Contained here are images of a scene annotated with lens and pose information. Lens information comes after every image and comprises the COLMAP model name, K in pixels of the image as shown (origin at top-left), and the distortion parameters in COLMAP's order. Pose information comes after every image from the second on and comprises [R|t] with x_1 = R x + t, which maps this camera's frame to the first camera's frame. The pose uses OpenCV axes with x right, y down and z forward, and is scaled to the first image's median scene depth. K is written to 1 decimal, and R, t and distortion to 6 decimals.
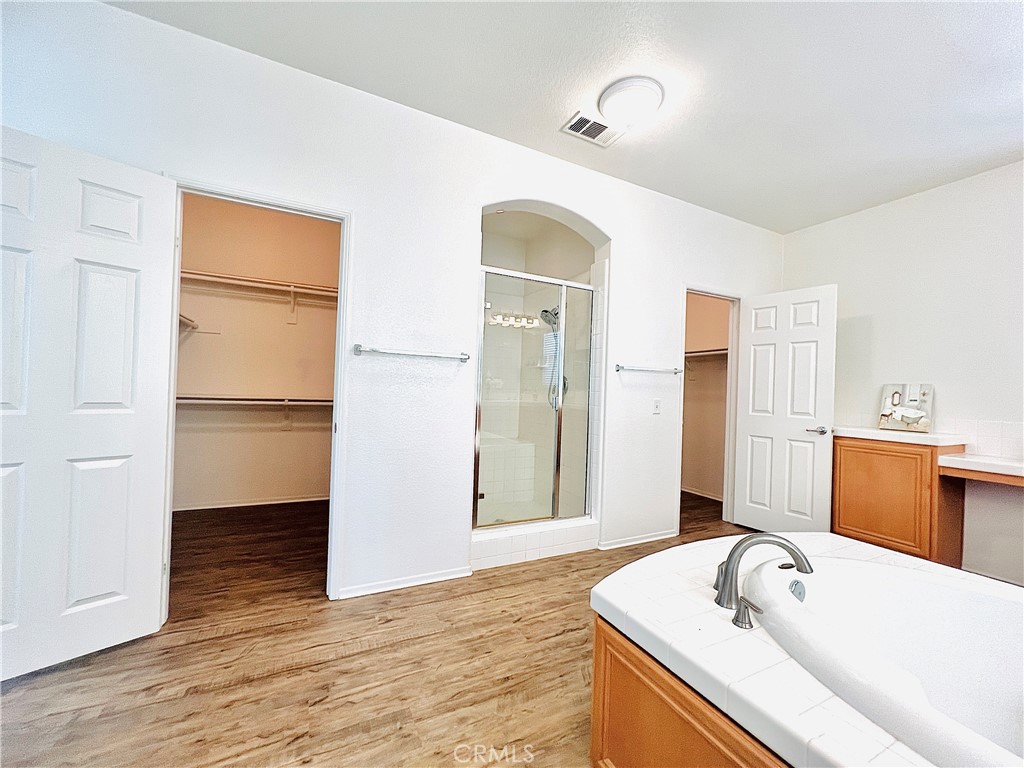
lens RADIAL K [[409.6, 0, 512.3], [0, 409.6, 386.9], [0, 0, 1]] dist [-0.002784, 0.000382]
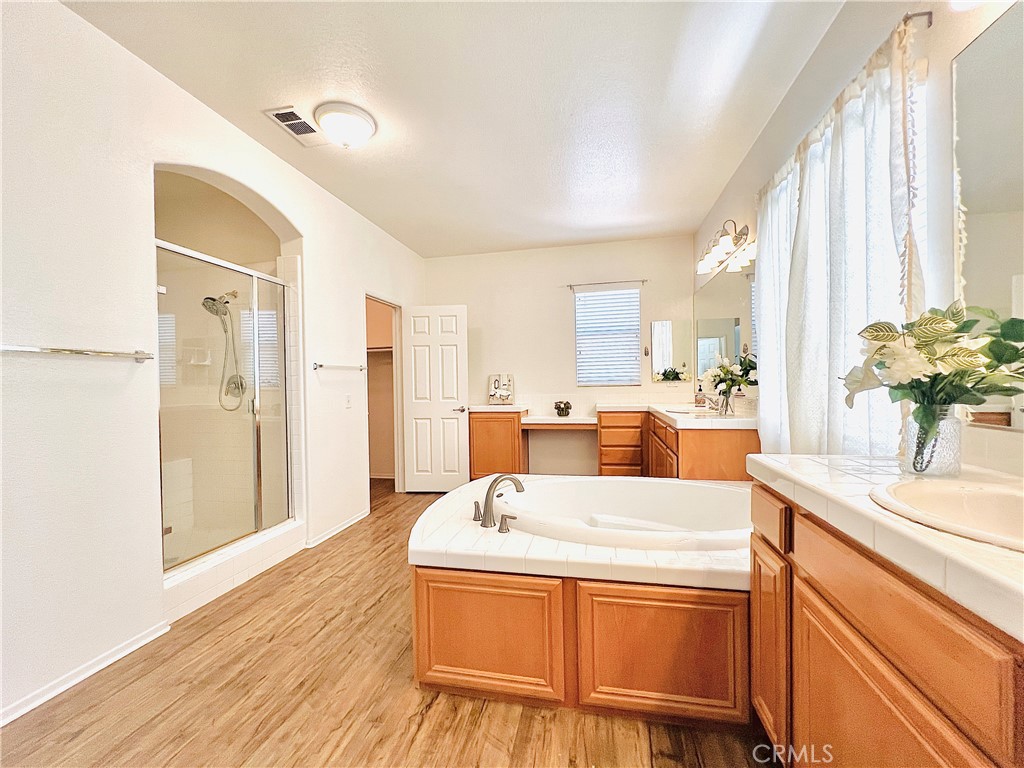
lens RADIAL K [[409.6, 0, 512.7], [0, 409.6, 385.6], [0, 0, 1]] dist [-0.002784, 0.000382]
pose [[0.627554, -0.047515, 0.777122, -0.250924], [0.032748, 0.998864, 0.034627, -0.018802], [-0.777884, 0.003719, 0.628397, -0.018764]]
